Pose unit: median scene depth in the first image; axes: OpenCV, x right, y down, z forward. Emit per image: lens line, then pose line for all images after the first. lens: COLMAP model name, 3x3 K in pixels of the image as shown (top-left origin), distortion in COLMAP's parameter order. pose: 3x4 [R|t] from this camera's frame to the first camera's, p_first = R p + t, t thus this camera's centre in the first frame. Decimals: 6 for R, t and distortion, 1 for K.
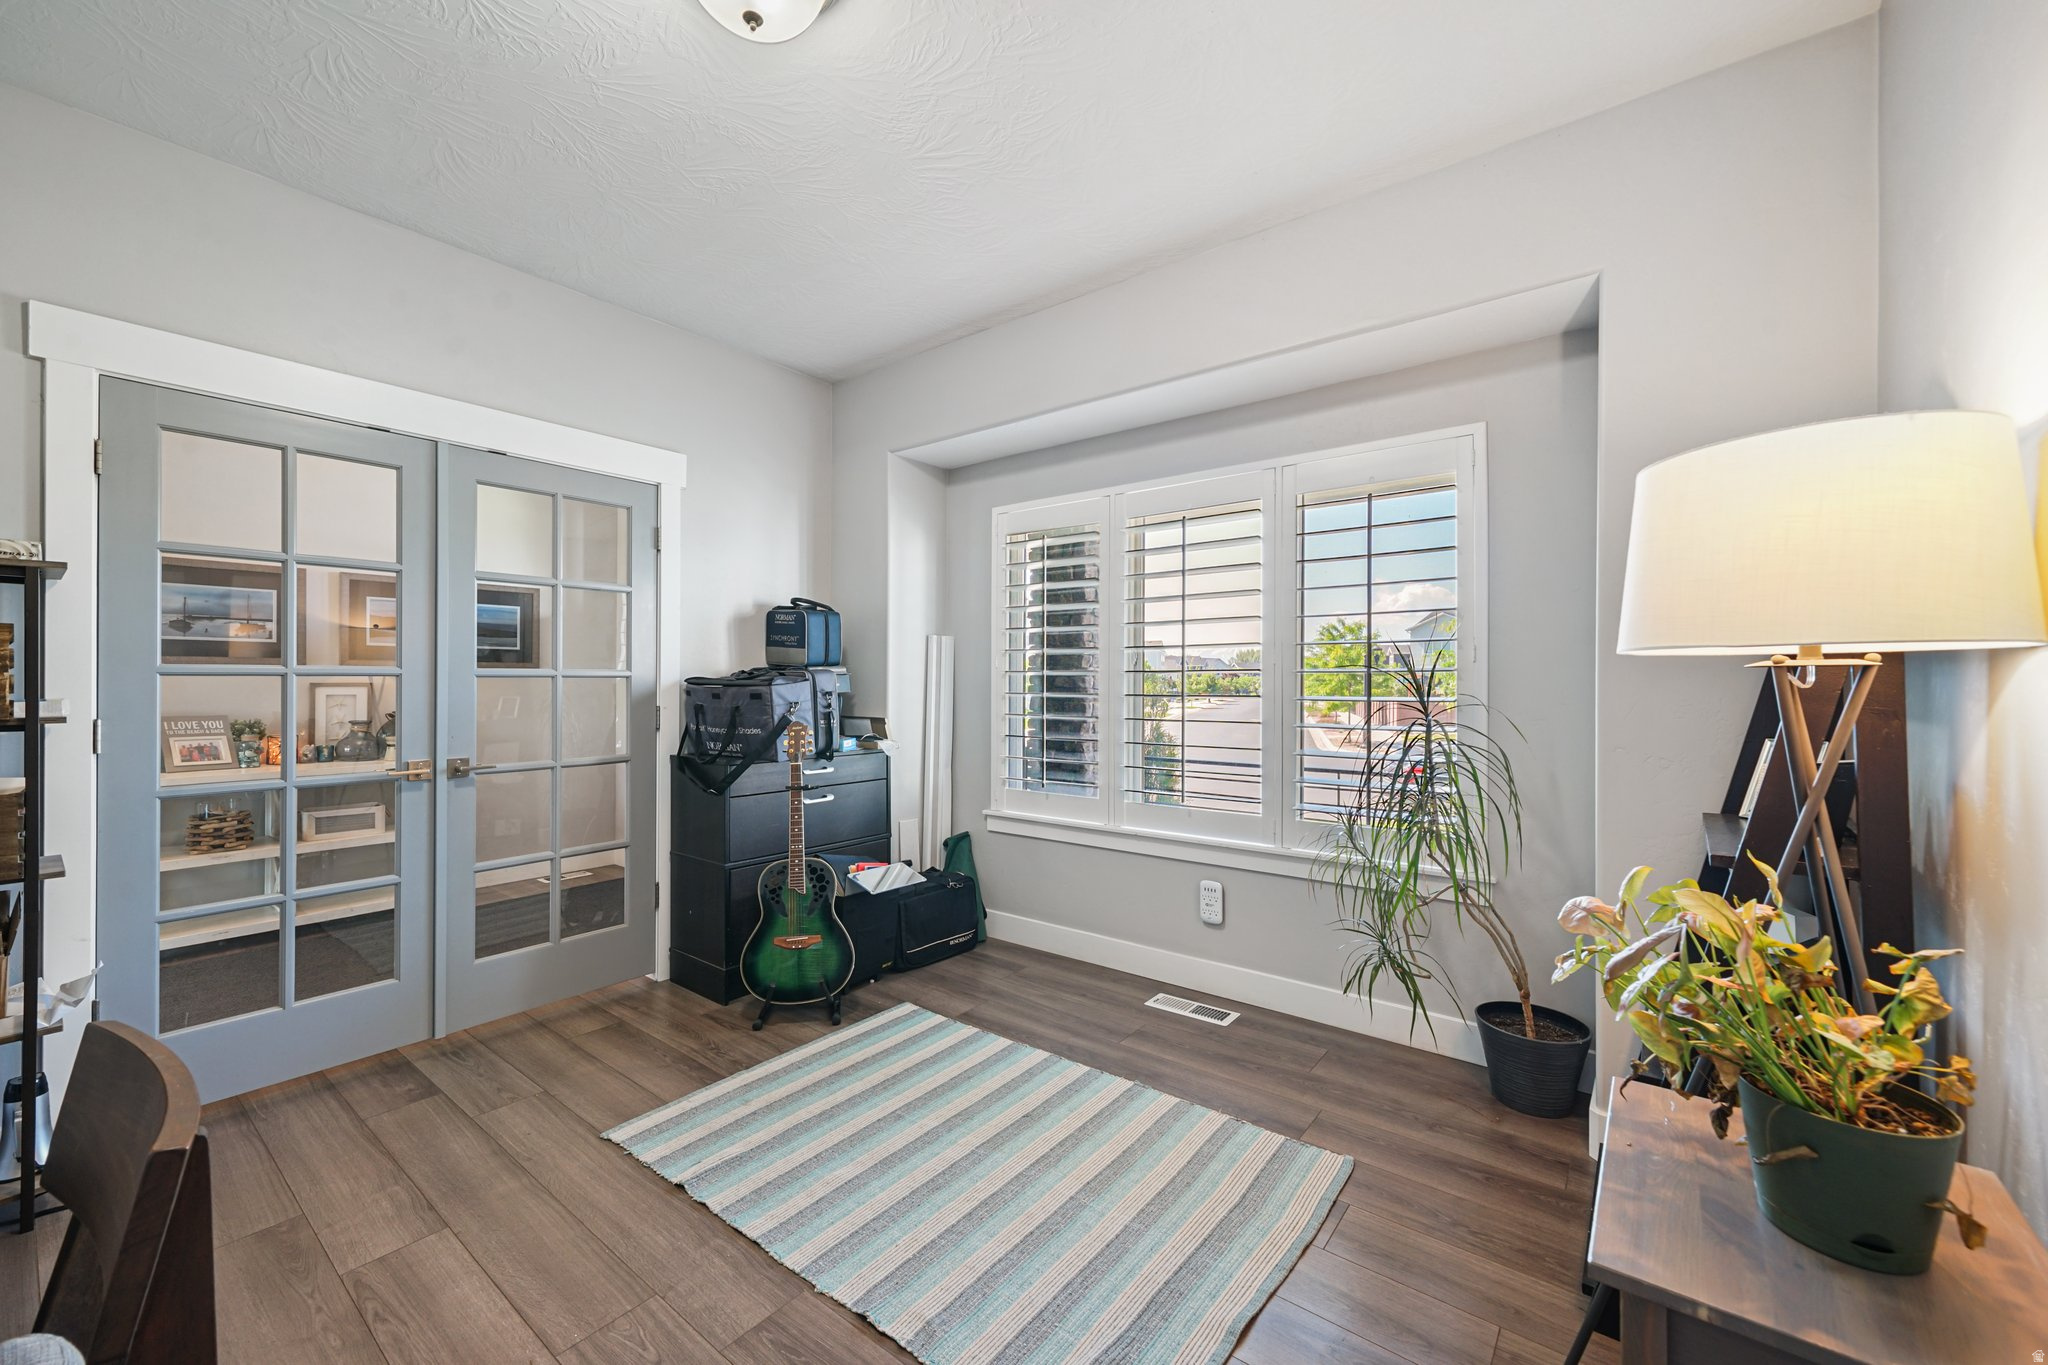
lens RADIAL K [[795.8, 0, 1030.8], [0, 795.8, 681.8], [0, 0, 1]] dist [-0.000696, -0.000006]
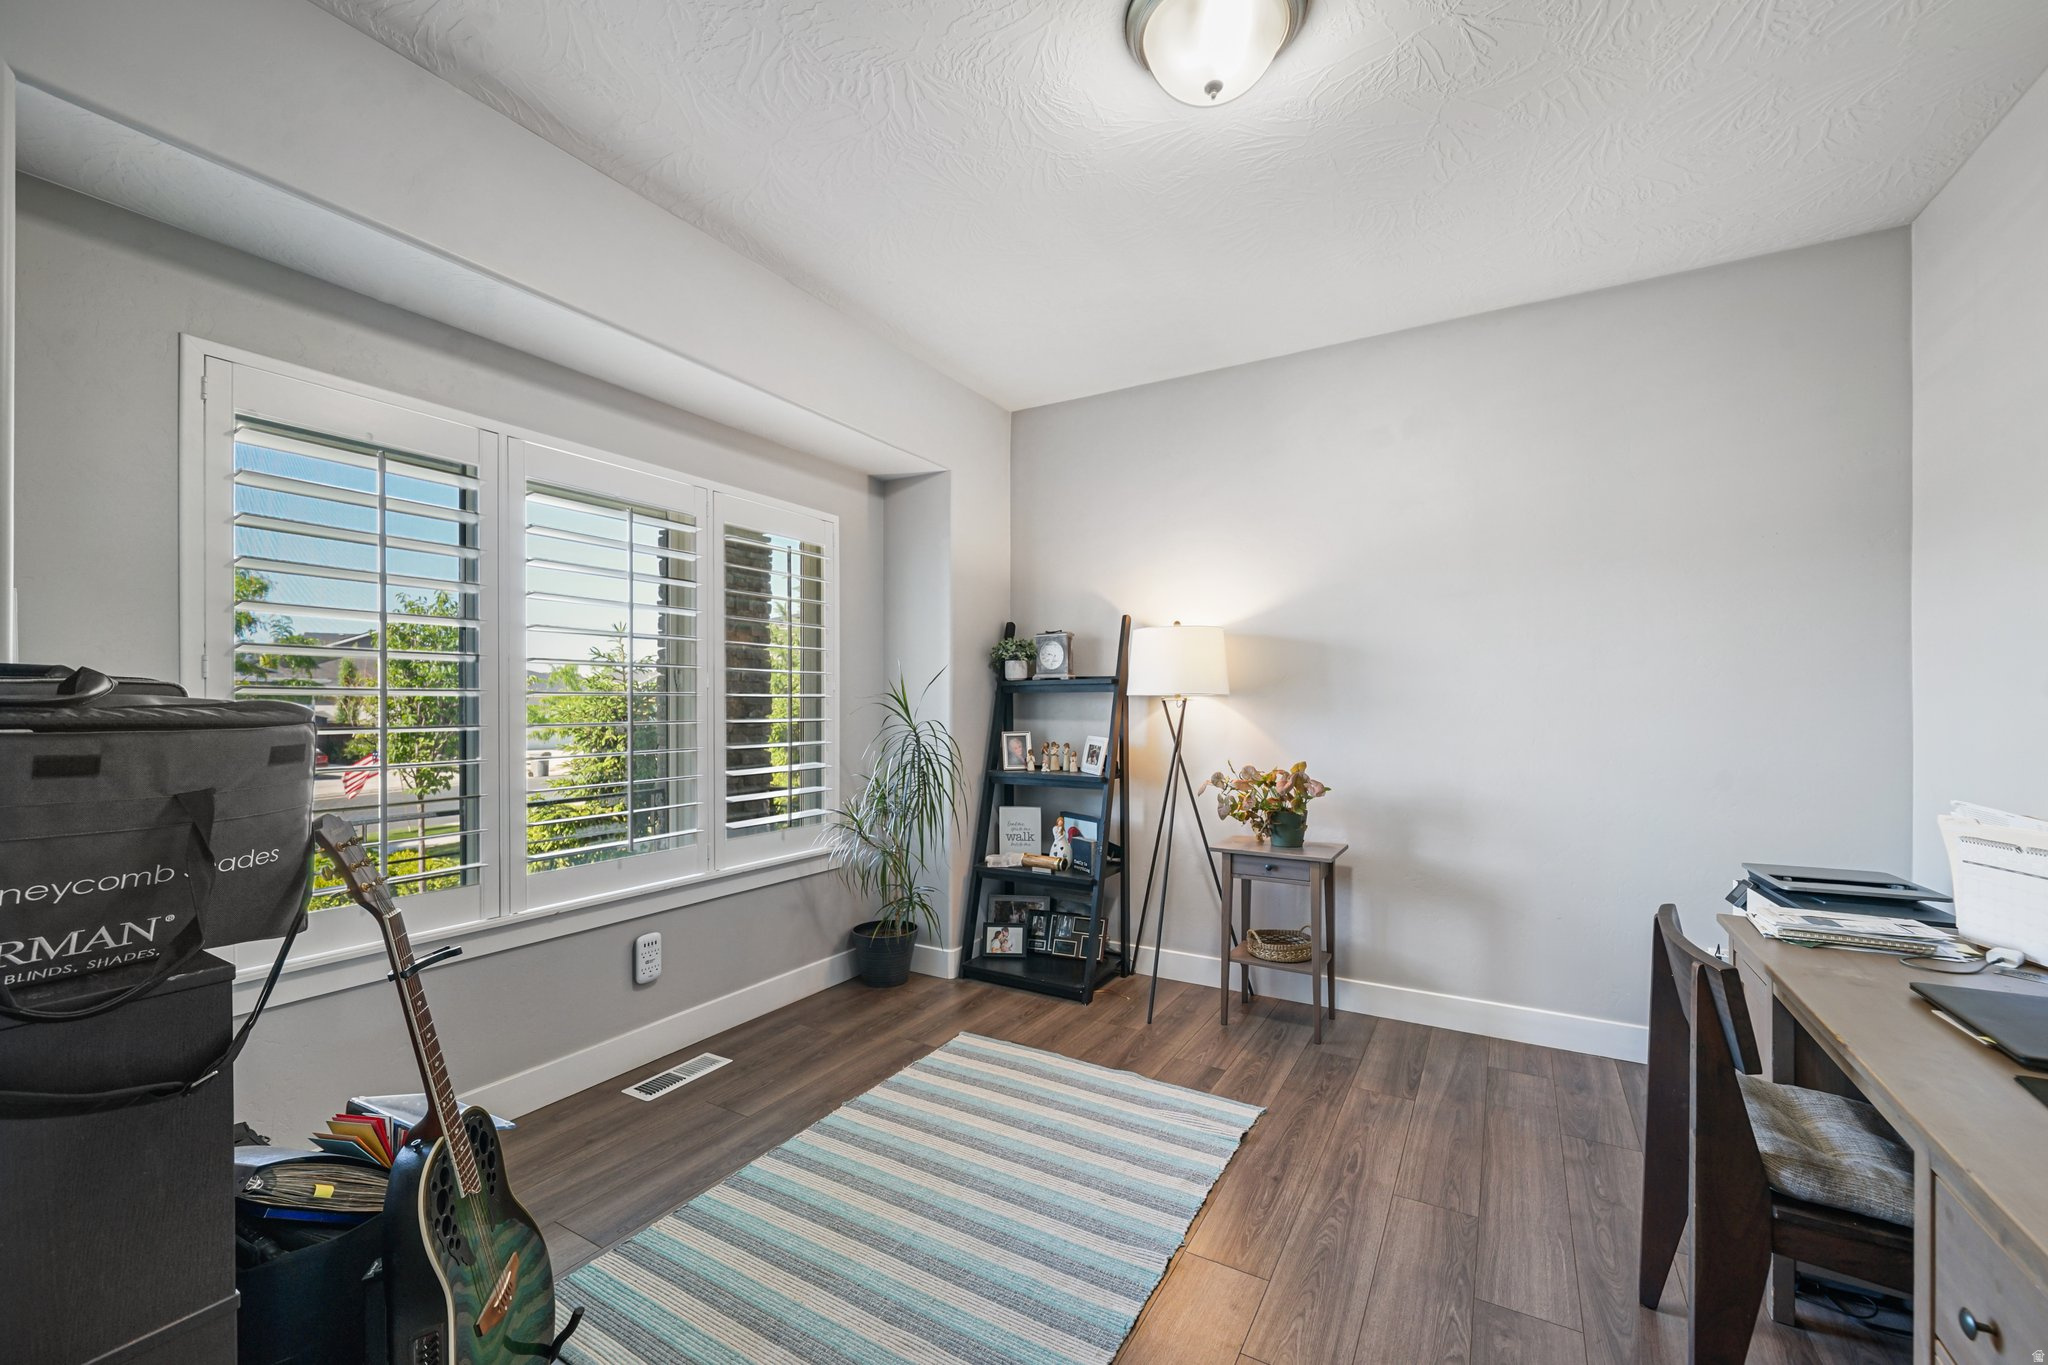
lens RADIAL K [[823.2, 0, 1027.4], [0, 823.2, 696.7], [0, 0, 1]] dist [0.000911, 0.000332]
pose [[-0.128311, 0.004100, 0.991726, -0.865976], [-0.000076, 0.999991, -0.004144, -0.007091], [-0.991734, -0.000607, -0.128309, 0.840000]]
